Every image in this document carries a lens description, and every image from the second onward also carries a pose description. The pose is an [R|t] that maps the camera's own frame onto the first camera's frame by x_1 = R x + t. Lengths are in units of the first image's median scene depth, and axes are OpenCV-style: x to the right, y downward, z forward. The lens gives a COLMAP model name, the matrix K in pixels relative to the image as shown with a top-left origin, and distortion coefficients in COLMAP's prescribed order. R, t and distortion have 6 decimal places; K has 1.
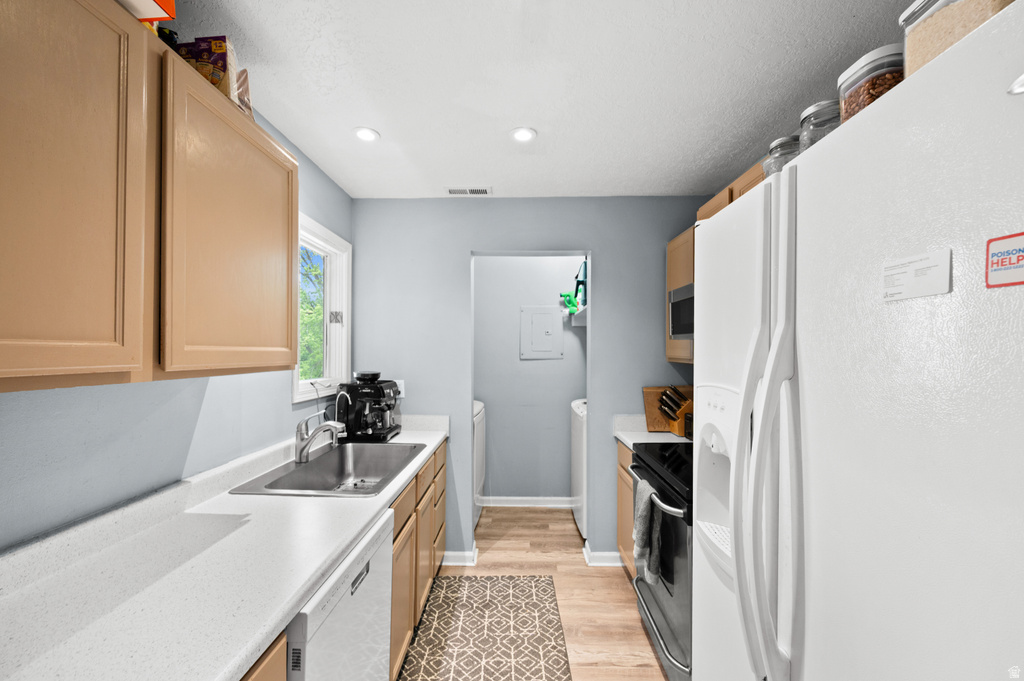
lens RADIAL K [[414.8, 0, 512.7], [0, 414.8, 346.2], [0, 0, 1]] dist [0.001201, -0.000459]
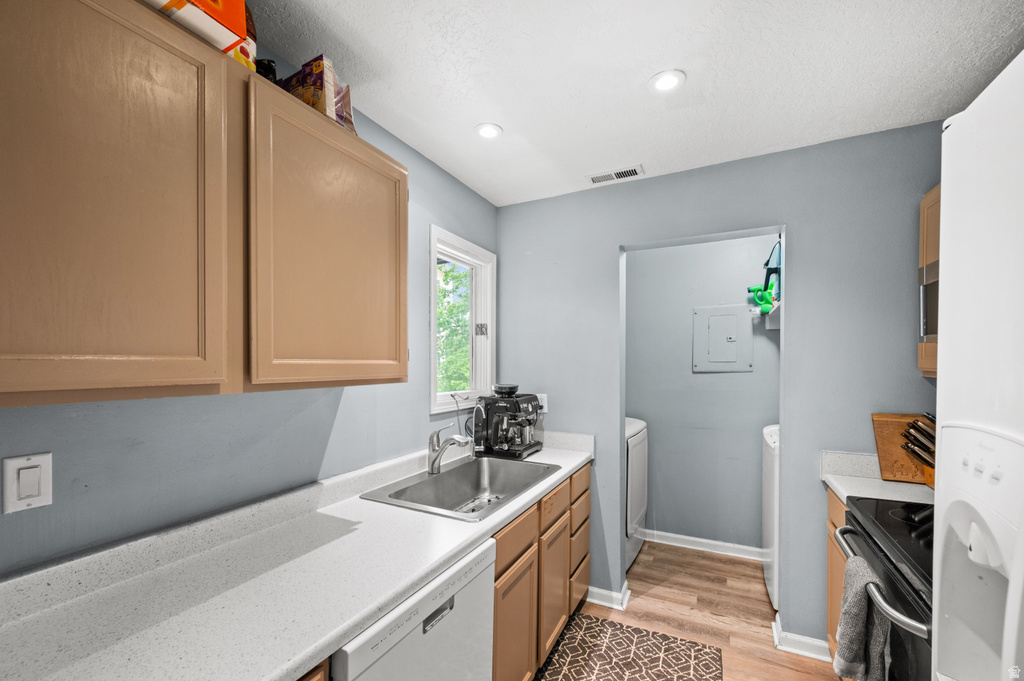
lens RADIAL K [[414.8, 0, 520.5], [0, 414.8, 367.2], [0, 0, 1]] dist [0.001201, -0.000459]
pose [[0.899935, -0.000629, -0.436023, 0.104942], [0.010614, 0.999734, 0.020466, 0.001901], [0.435894, -0.023046, 0.899703, 0.155893]]
